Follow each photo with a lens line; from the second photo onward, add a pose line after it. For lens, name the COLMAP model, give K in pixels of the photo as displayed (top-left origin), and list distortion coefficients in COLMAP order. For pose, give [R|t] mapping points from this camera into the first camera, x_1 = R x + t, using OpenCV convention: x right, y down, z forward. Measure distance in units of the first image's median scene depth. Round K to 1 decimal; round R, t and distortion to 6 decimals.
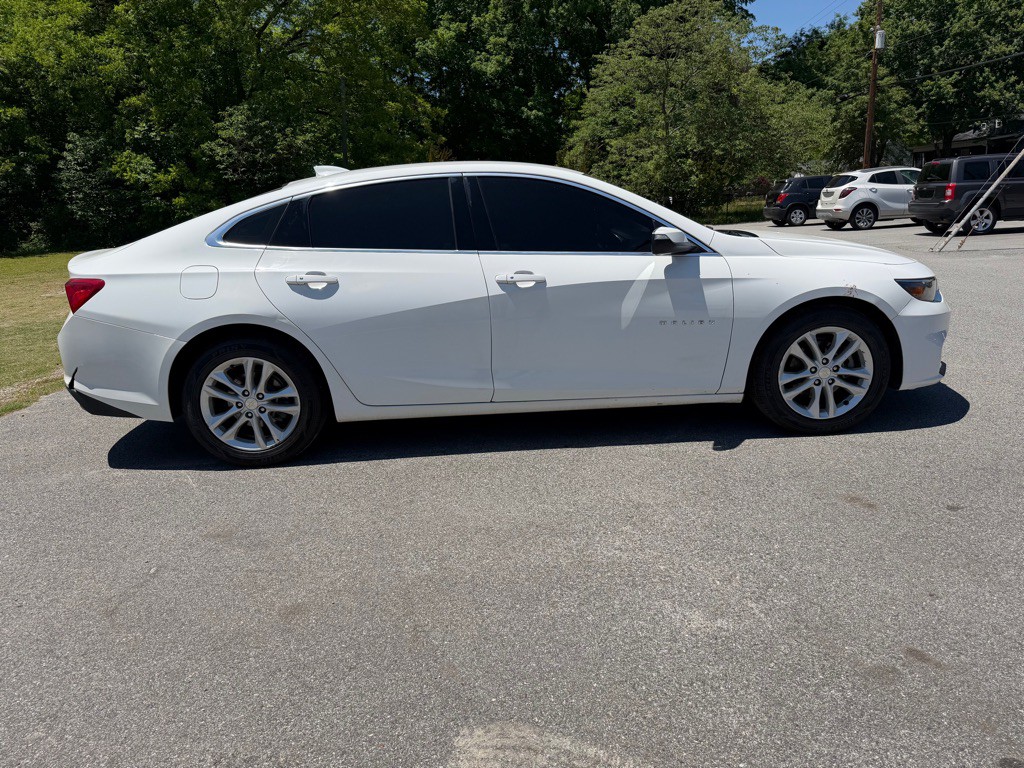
lens RADIAL K [[715.9, 0, 516.5], [0, 715.9, 379.0], [0, 0, 1]] dist [0.018145, -0.021356]
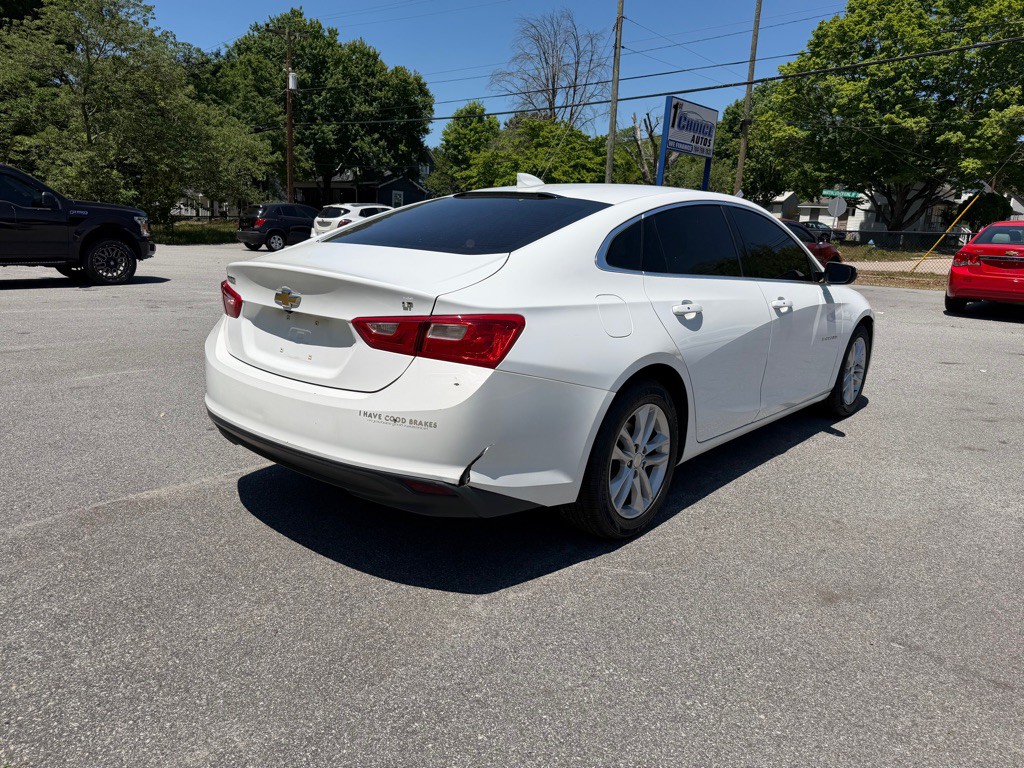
lens RADIAL K [[715.9, 0, 507.9], [0, 715.9, 390.4], [0, 0, 1]] dist [0.018145, -0.021356]
pose [[0.687433, -0.097945, 0.719613, -0.093285], [0.110280, 0.993452, 0.029868, -0.007617], [-0.717826, 0.058826, 0.693733, 0.046361]]
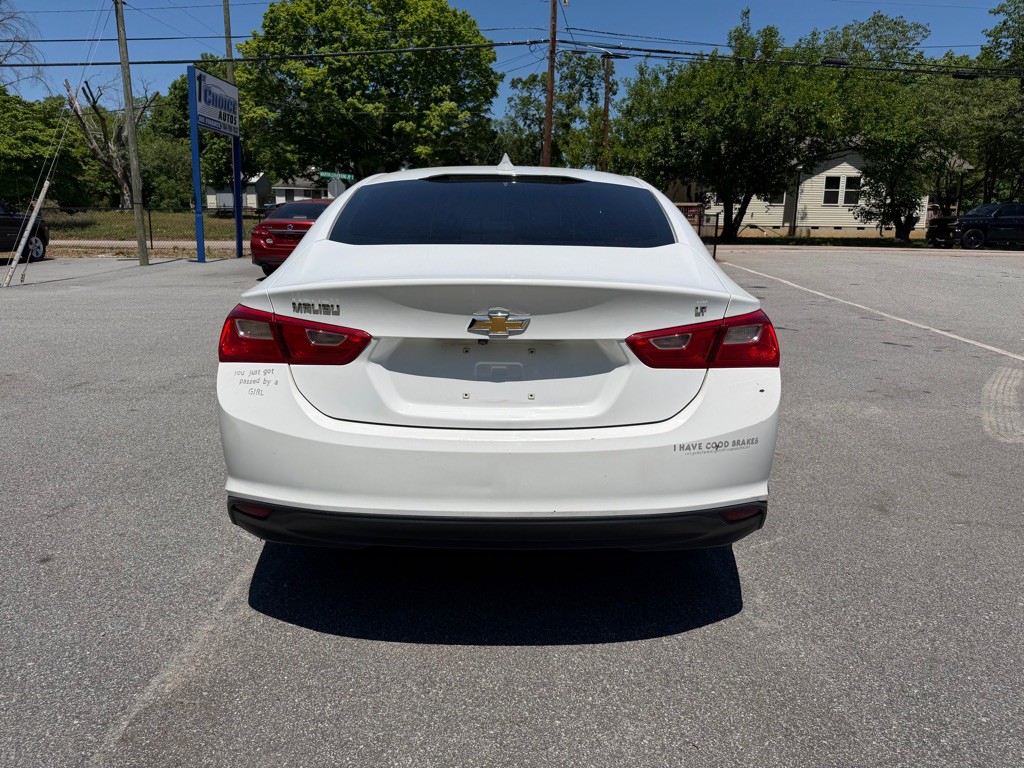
lens RADIAL K [[715.9, 0, 507.3], [0, 715.9, 390.8], [0, 0, 1]] dist [0.018145, -0.021356]
pose [[0.052077, -0.193111, 0.979794, -0.106323], [0.231629, 0.956705, 0.176249, -0.019928], [-0.971409, 0.217770, 0.094552, 0.100547]]
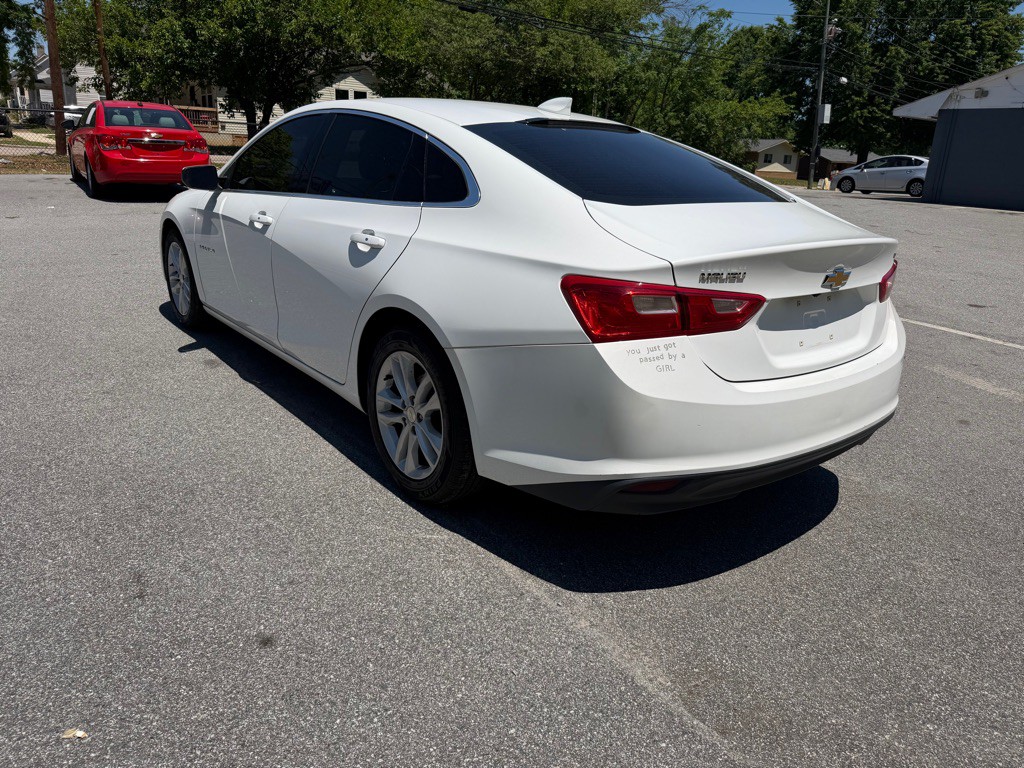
lens RADIAL K [[715.9, 0, 514.1], [0, 715.9, 384.0], [0, 0, 1]] dist [0.018145, -0.021356]
pose [[-0.576757, -0.248821, 0.778100, -0.090443], [0.174105, 0.893161, 0.414669, -0.035882], [-0.798147, 0.374635, -0.471816, 0.153260]]
